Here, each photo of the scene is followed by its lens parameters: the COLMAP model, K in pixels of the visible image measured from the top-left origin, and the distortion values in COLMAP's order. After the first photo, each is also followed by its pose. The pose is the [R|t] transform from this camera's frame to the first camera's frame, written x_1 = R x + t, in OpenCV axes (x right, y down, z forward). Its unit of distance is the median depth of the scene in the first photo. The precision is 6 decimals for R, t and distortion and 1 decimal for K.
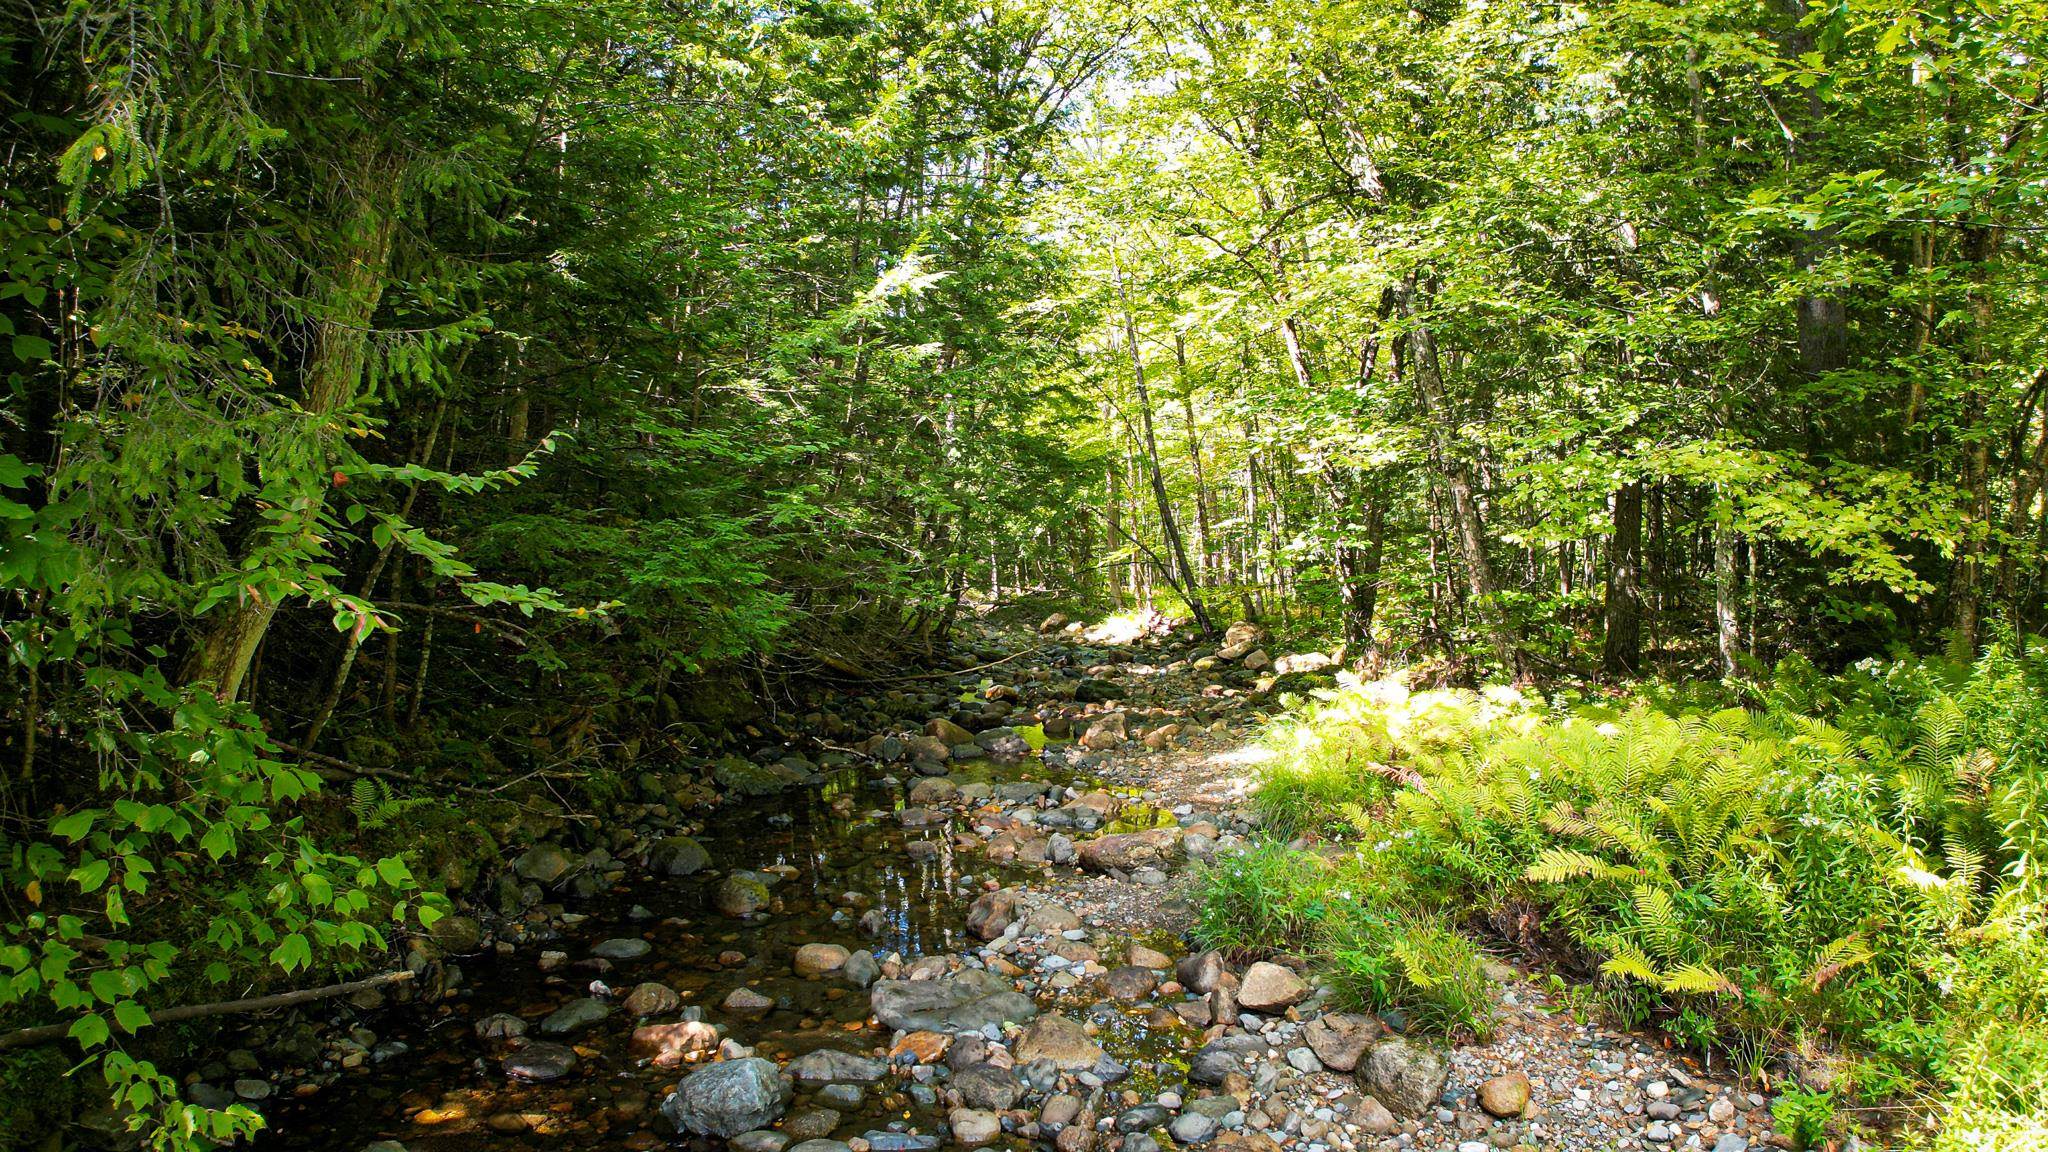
lens RADIAL K [[1238.7, 0, 1014.2], [0, 1238.7, 582.7], [0, 0, 1]] dist [-0.186036, 0.021299]
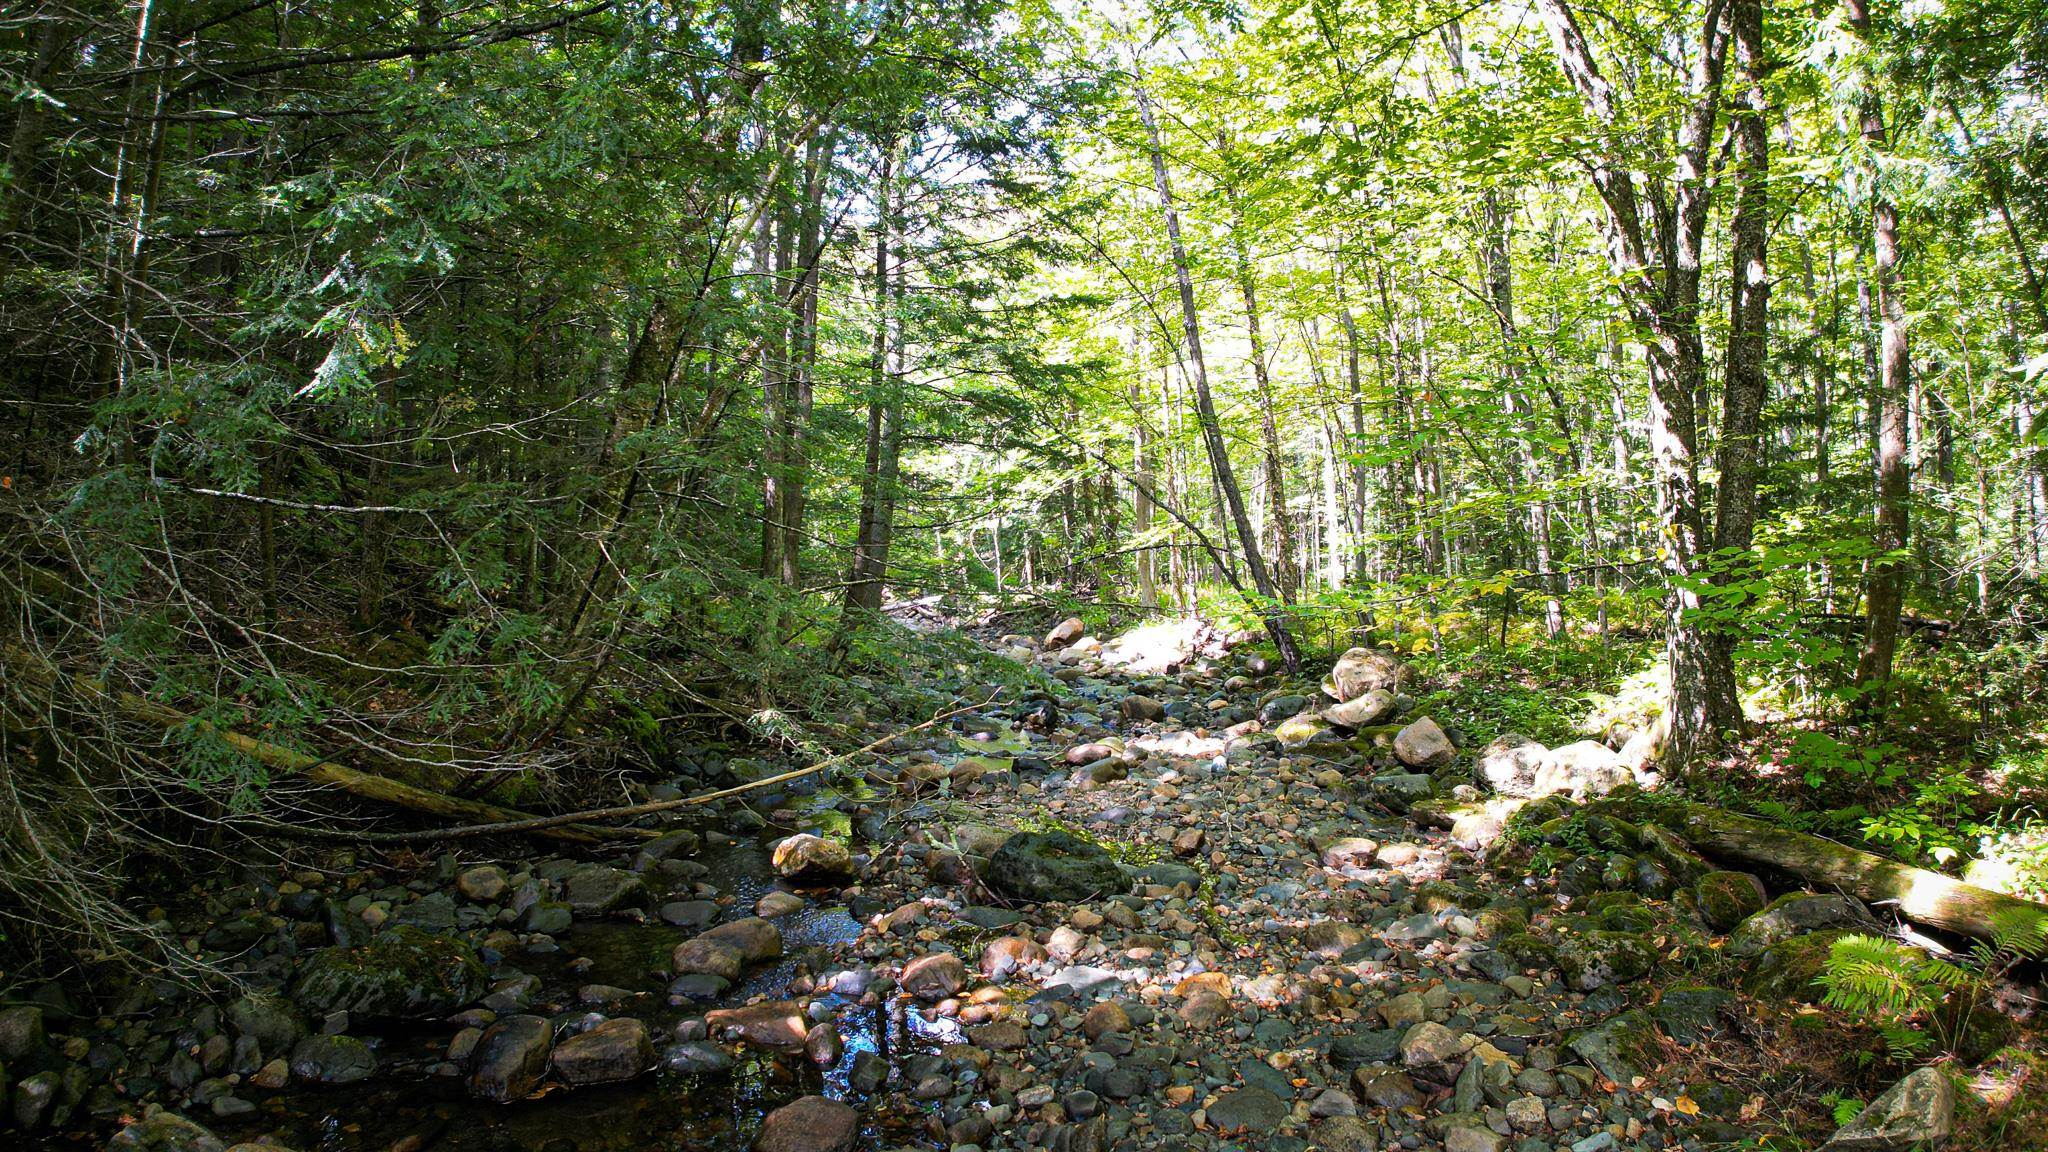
lens RADIAL K [[1238.7, 0, 1014.2], [0, 1238.7, 582.7], [0, 0, 1]] dist [-0.186036, 0.021299]
pose [[0.999259, 0.001723, -0.038439, 0.040512], [-0.001733, 0.999998, -0.000247, 0.002543], [0.038438, 0.000314, 0.999261, 0.354044]]
